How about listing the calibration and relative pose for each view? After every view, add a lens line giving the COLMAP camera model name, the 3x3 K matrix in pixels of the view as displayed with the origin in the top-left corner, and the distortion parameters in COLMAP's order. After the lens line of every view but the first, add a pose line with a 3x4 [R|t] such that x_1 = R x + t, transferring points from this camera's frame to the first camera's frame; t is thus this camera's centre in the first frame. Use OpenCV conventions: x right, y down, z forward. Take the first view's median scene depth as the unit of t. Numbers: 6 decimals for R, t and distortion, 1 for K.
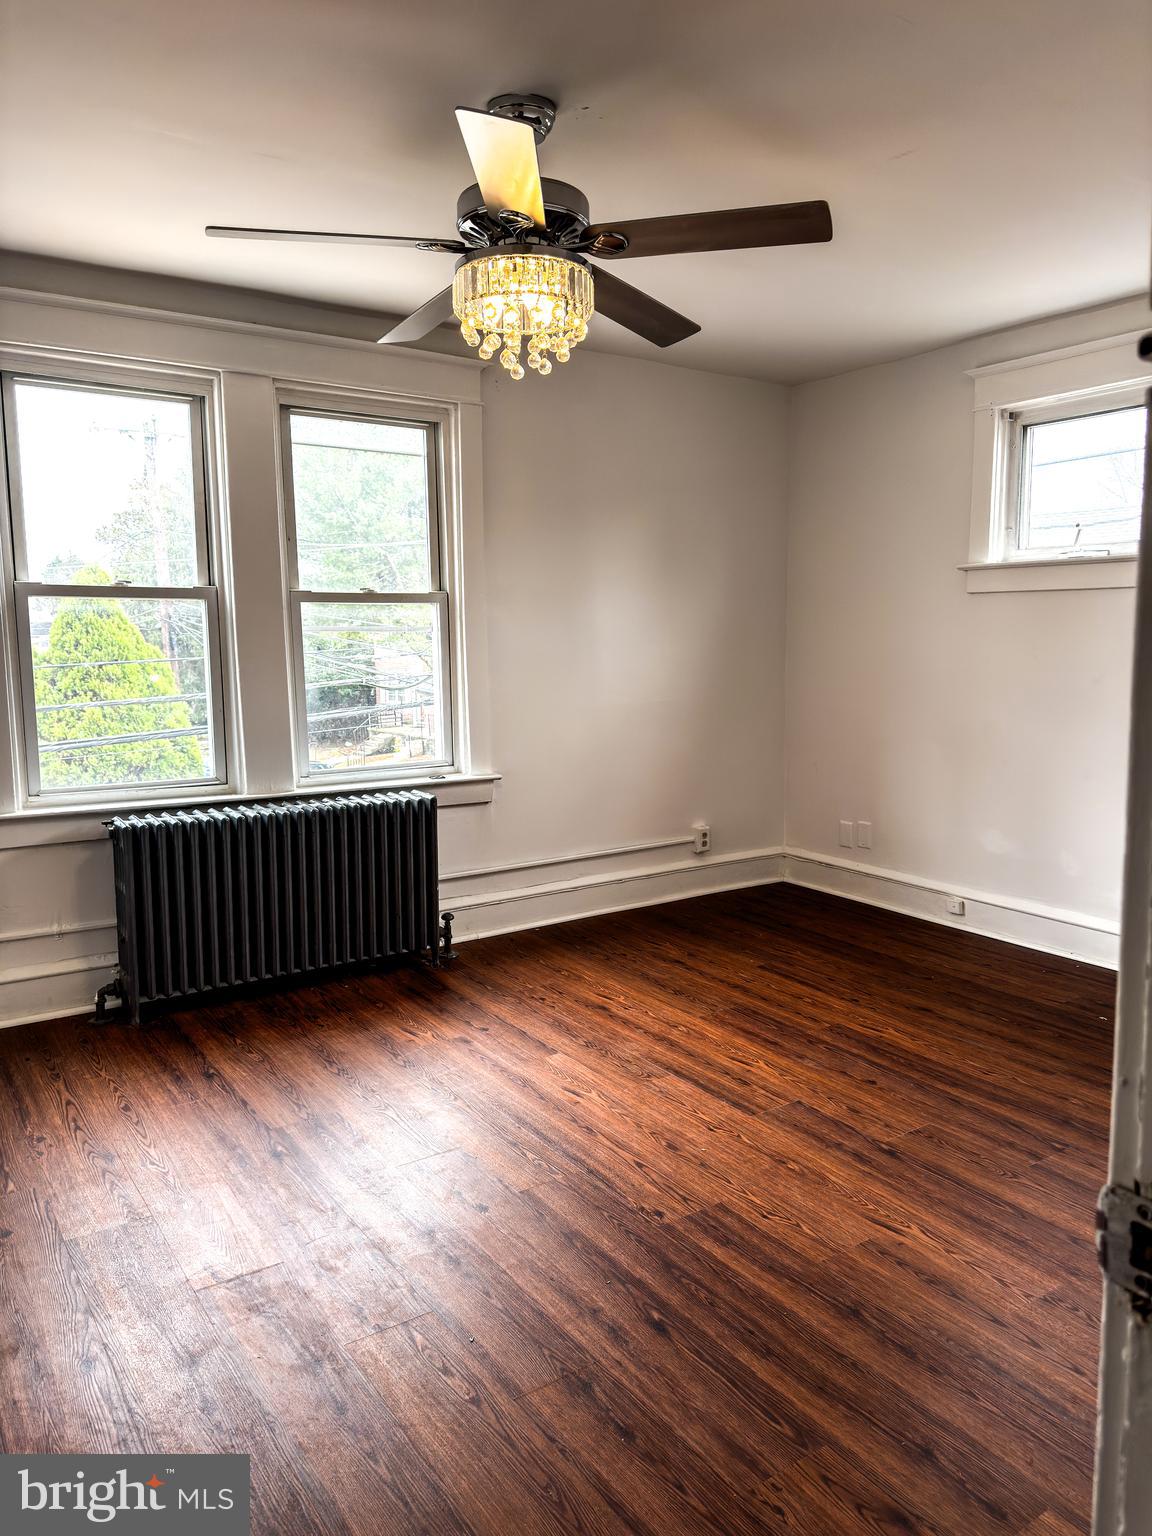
lens RADIAL K [[1079.3, 0, 572.3], [0, 1079.3, 770.3], [0, 0, 1]] dist [0.125824, -0.193547]
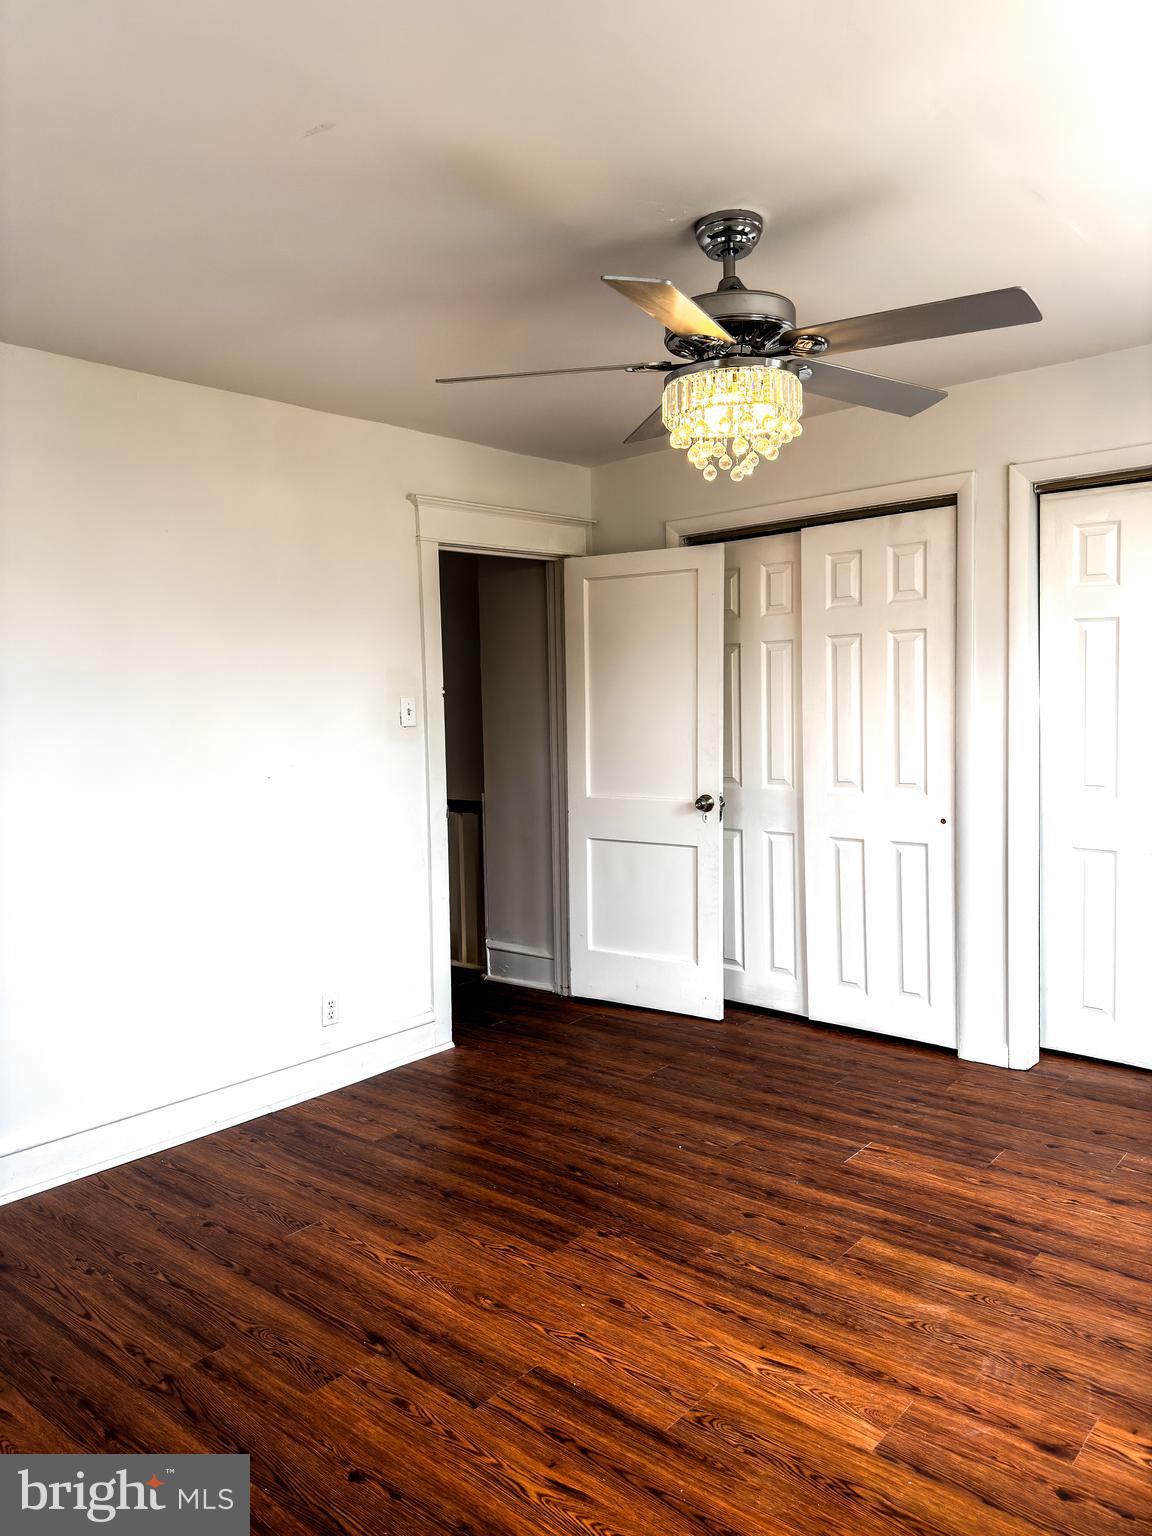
lens RADIAL K [[1079.3, 0, 572.3], [0, 1079.3, 770.3], [0, 0, 1]] dist [0.125824, -0.193547]
pose [[-0.965413, 0.048022, -0.256264, 0.348786], [0.000602, 0.983299, 0.181997, -0.258999], [0.260724, 0.175548, -0.949319, 1.830094]]
